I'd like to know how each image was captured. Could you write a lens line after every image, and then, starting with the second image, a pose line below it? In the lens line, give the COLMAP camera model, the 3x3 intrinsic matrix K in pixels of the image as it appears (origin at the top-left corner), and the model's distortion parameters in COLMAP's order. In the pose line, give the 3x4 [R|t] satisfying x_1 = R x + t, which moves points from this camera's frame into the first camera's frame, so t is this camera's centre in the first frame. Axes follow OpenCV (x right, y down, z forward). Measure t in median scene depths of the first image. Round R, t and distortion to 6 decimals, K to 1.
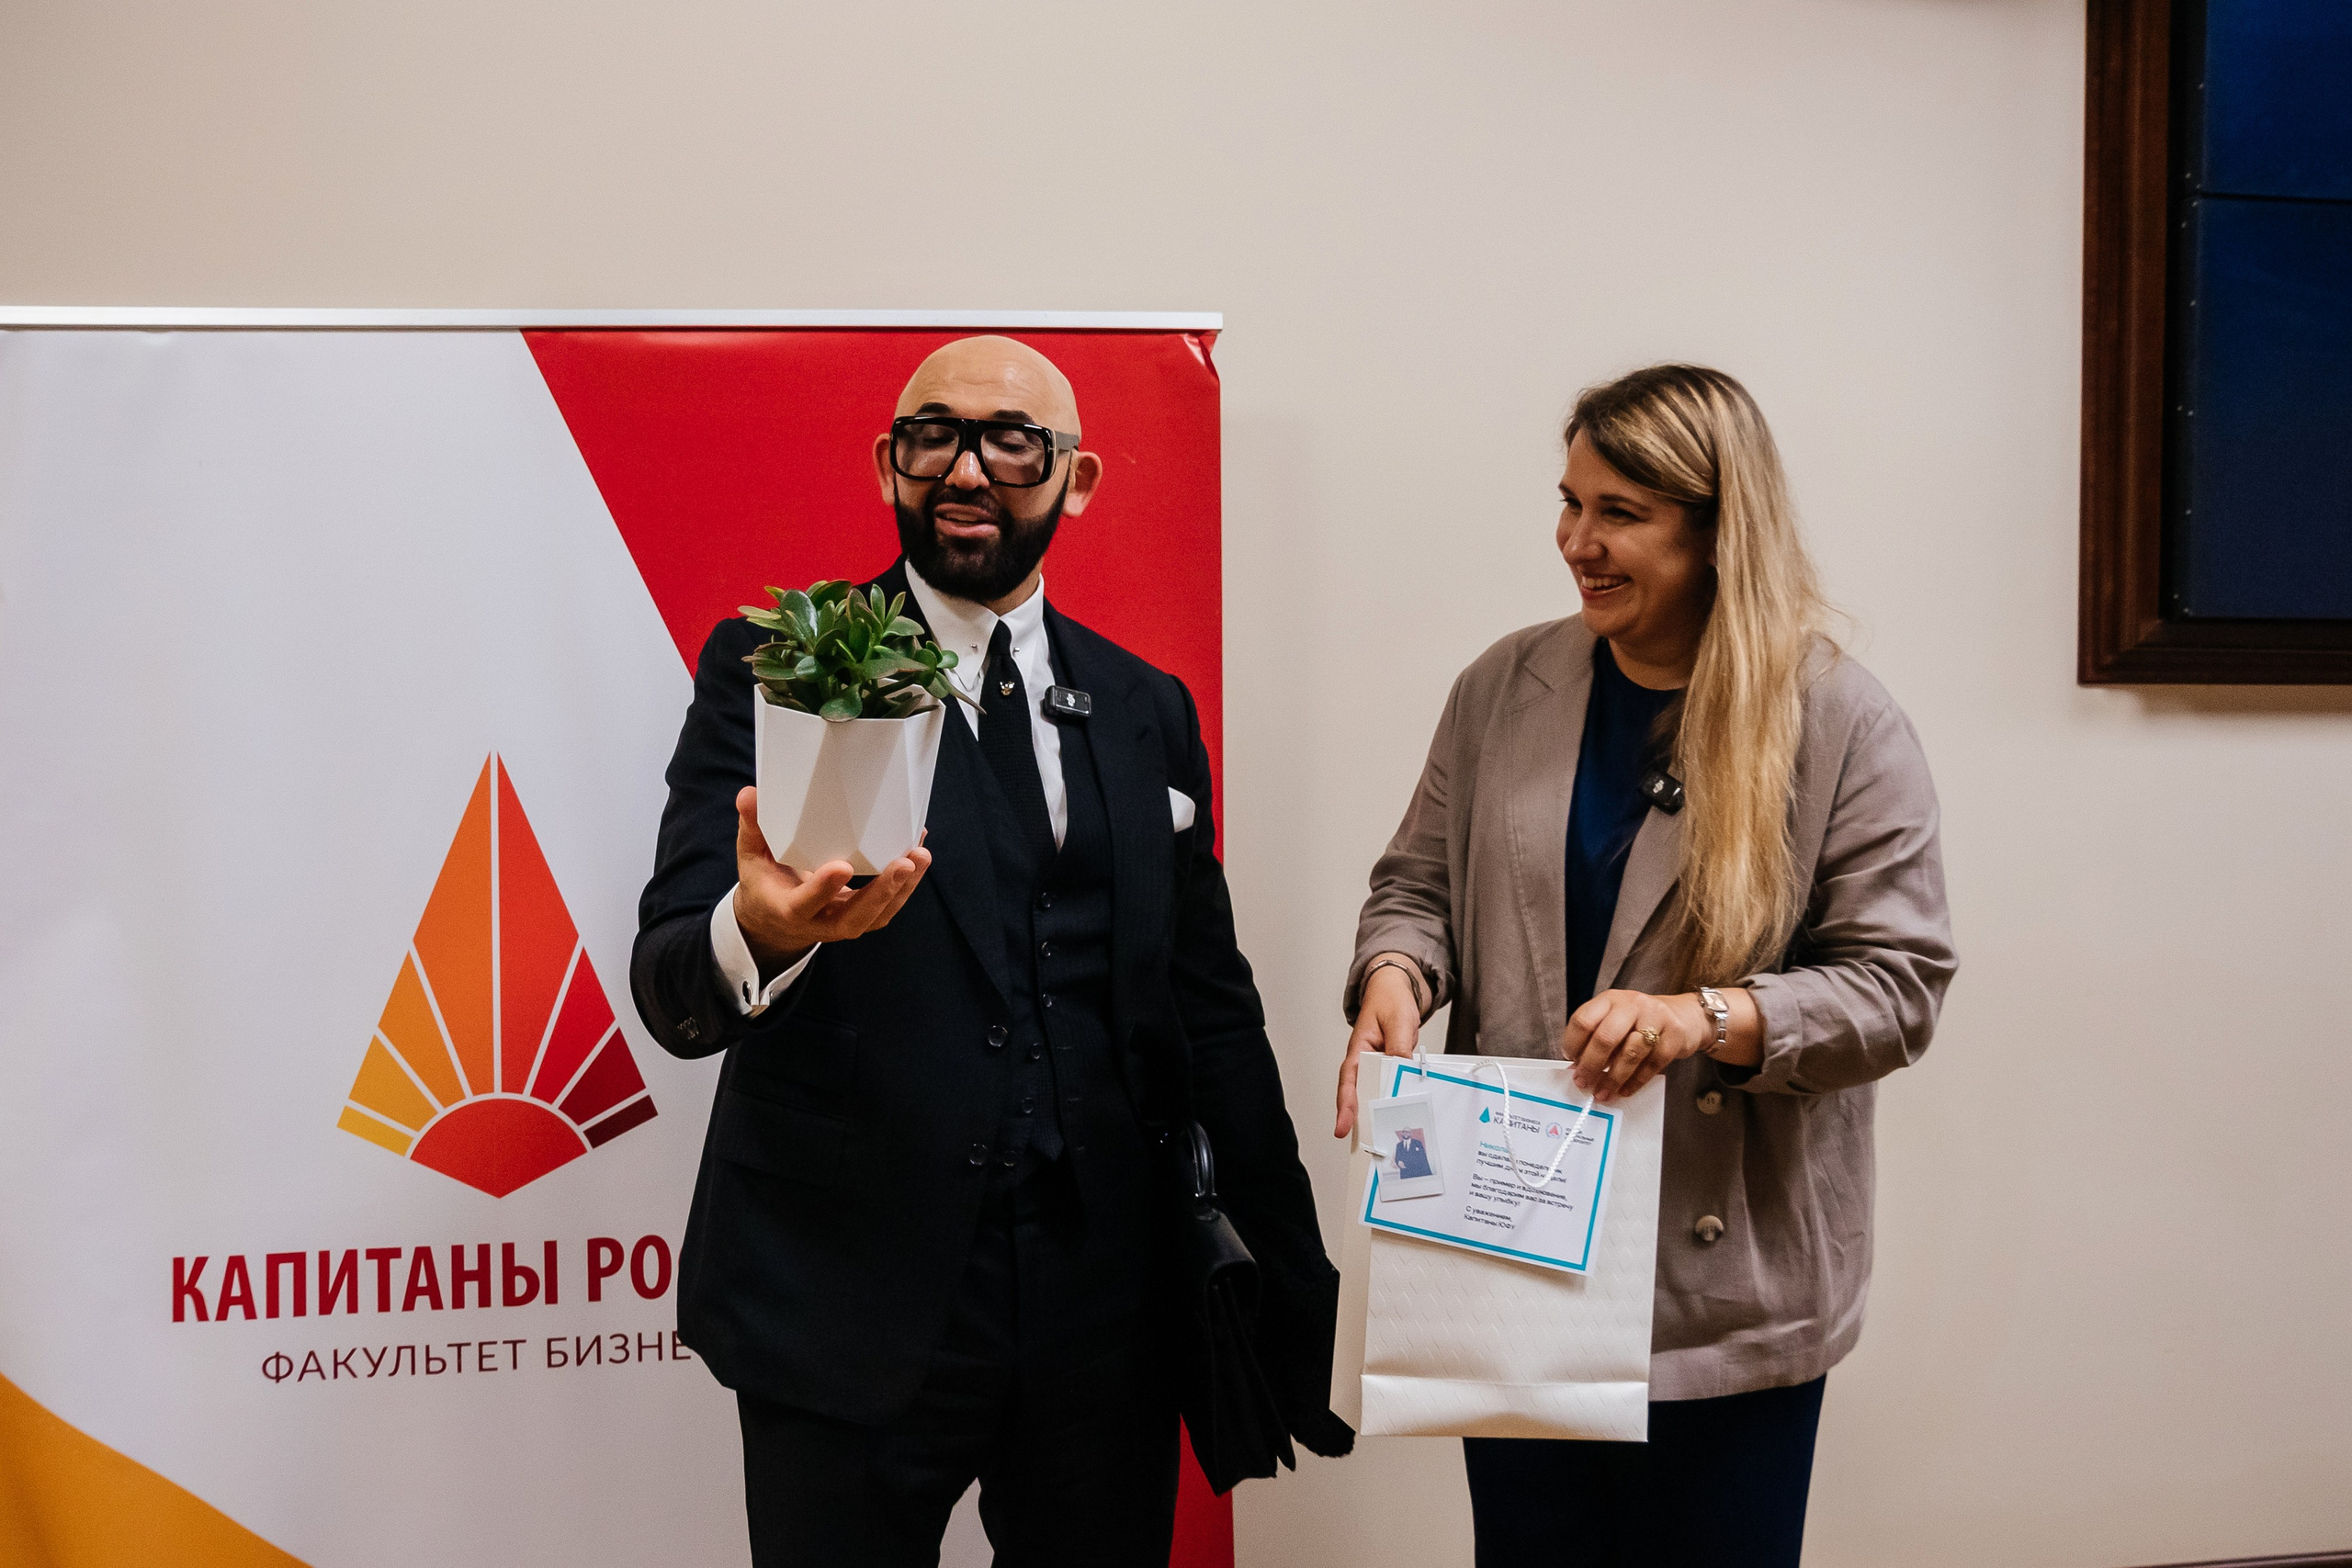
lens RADIAL K [[2185.4, 0, 1213.4], [0, 2185.4, 780.3], [0, 0, 1]] dist [-0.078617, 0.124942]
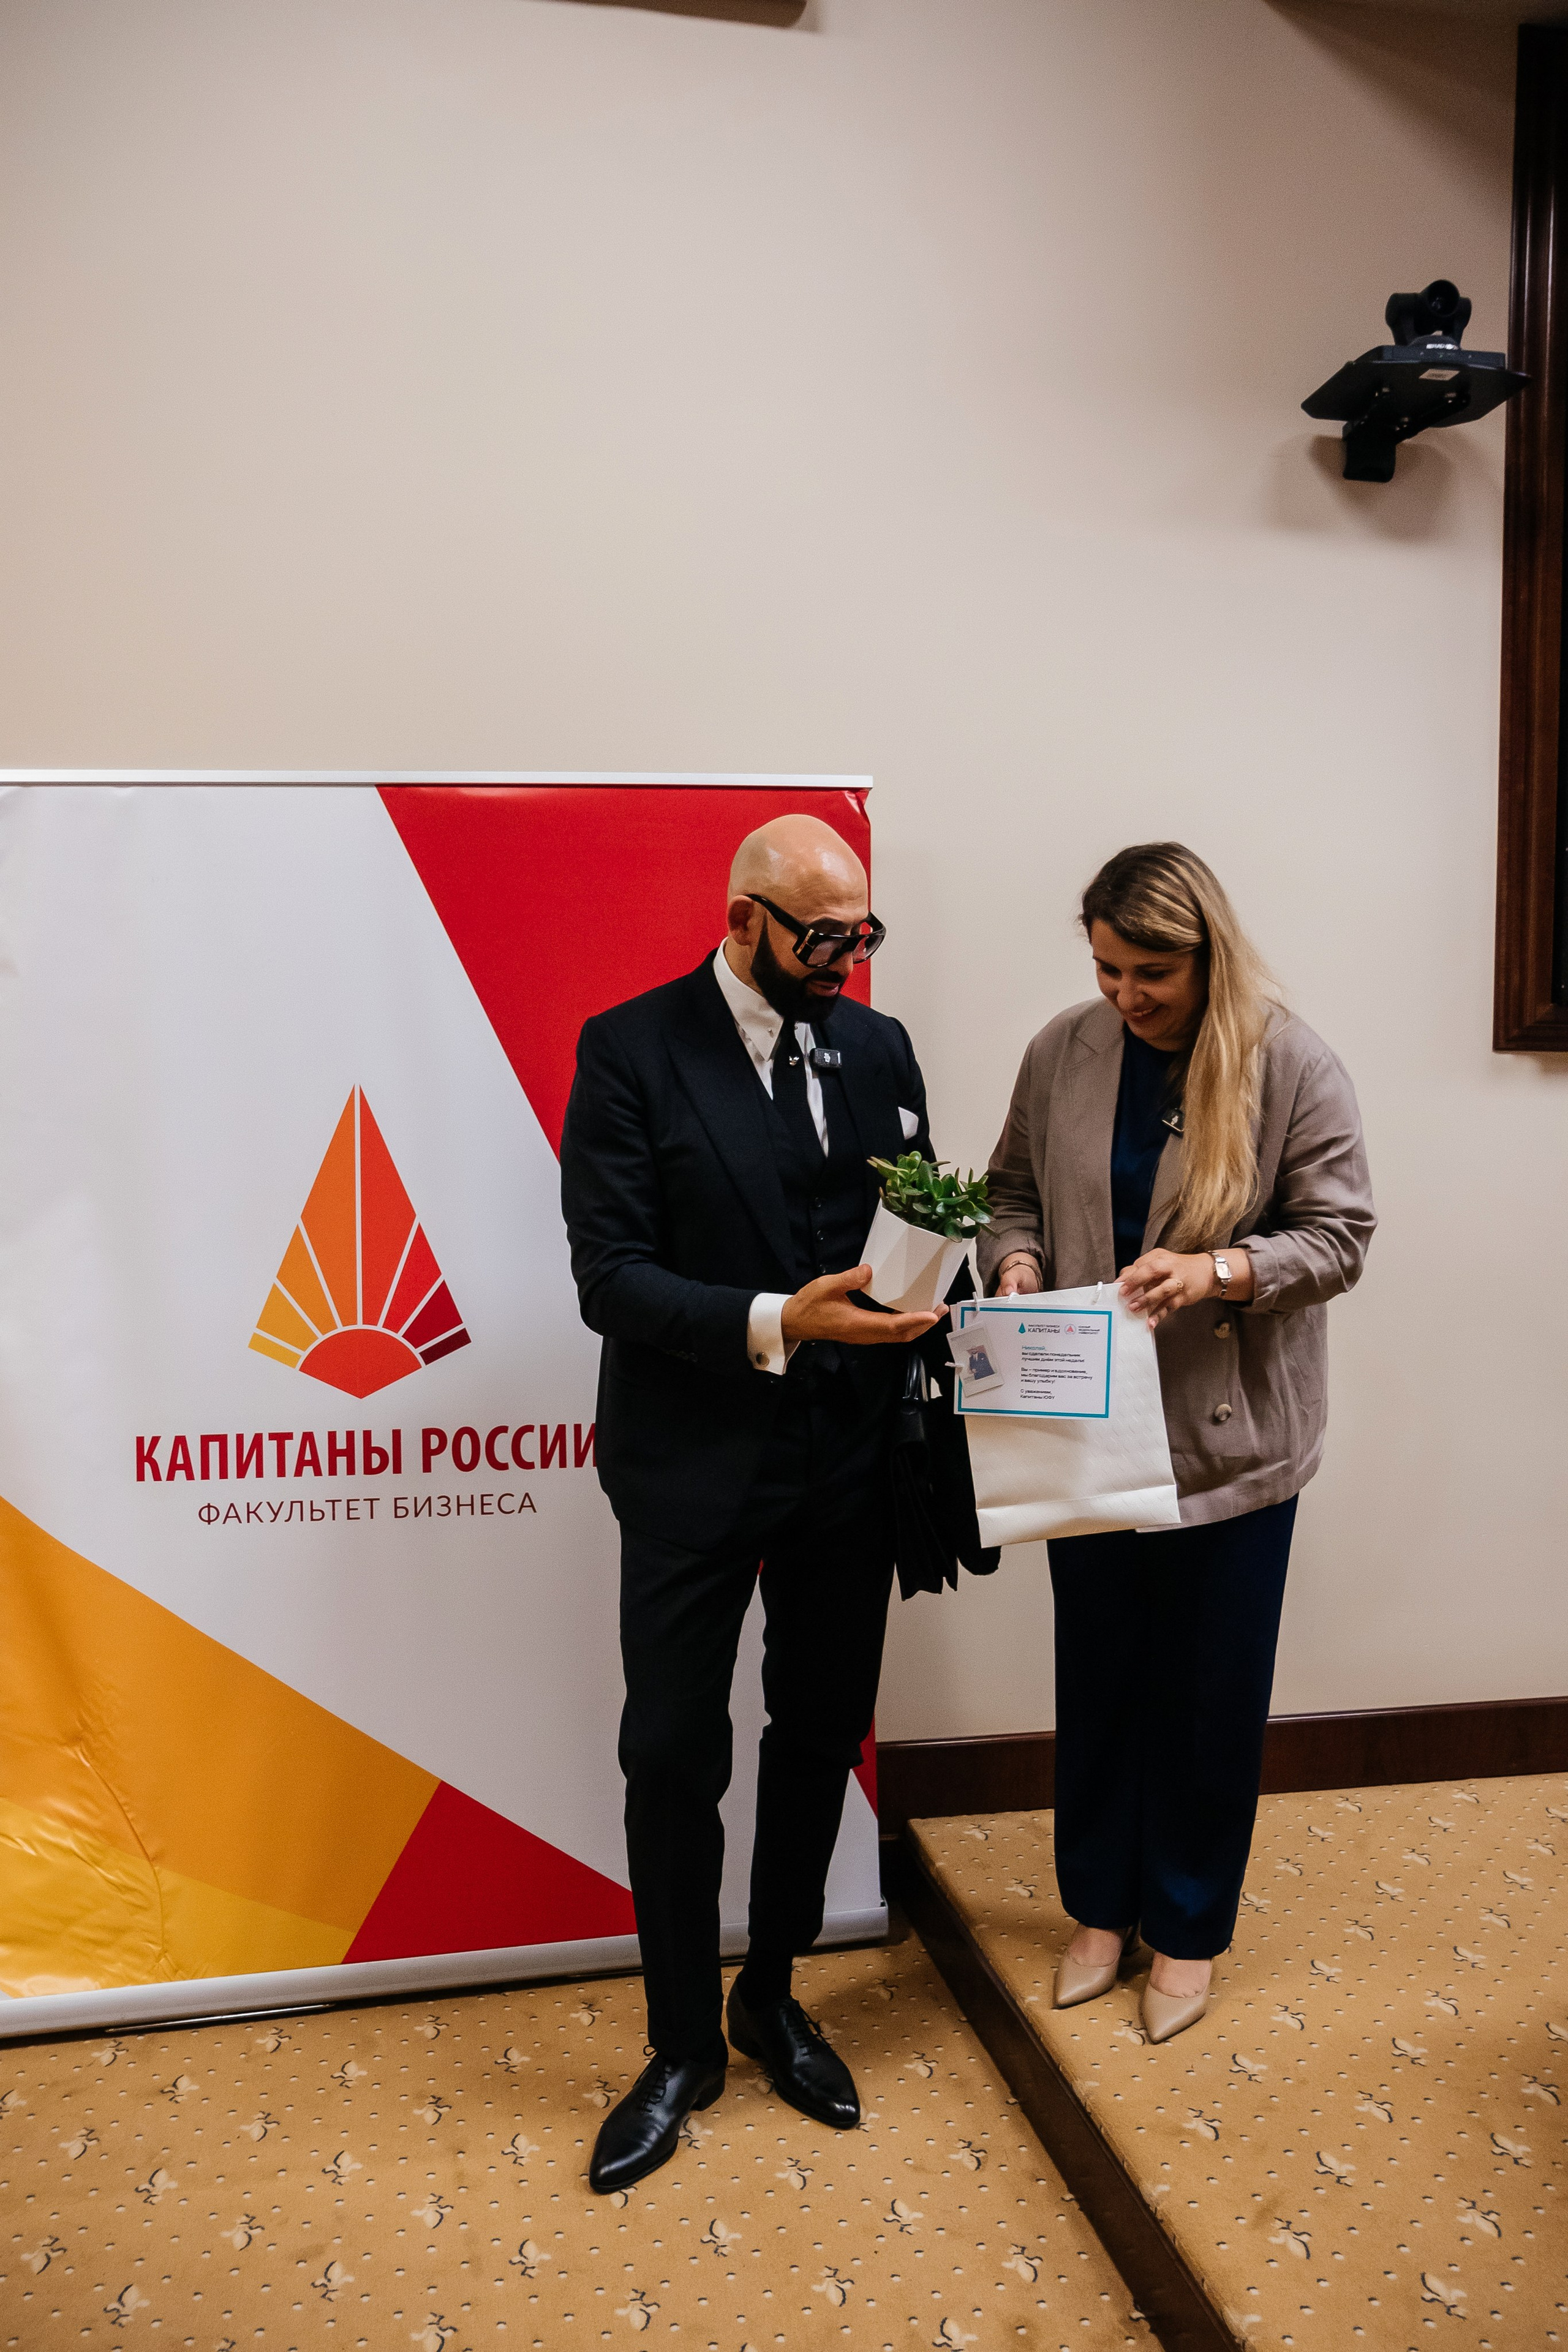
lens RADIAL K [[1806.8, 0, 781.9], [0, 1806.8, 1144.3], [0, 0, 1]] dist [-0.067135, 0.076587]
pose [[0.999856, 0.009757, -0.013918, -0.039305], [-0.009579, 0.999872, 0.012790, 0.008381], [0.014041, -0.012655, 0.999821, -0.174855]]
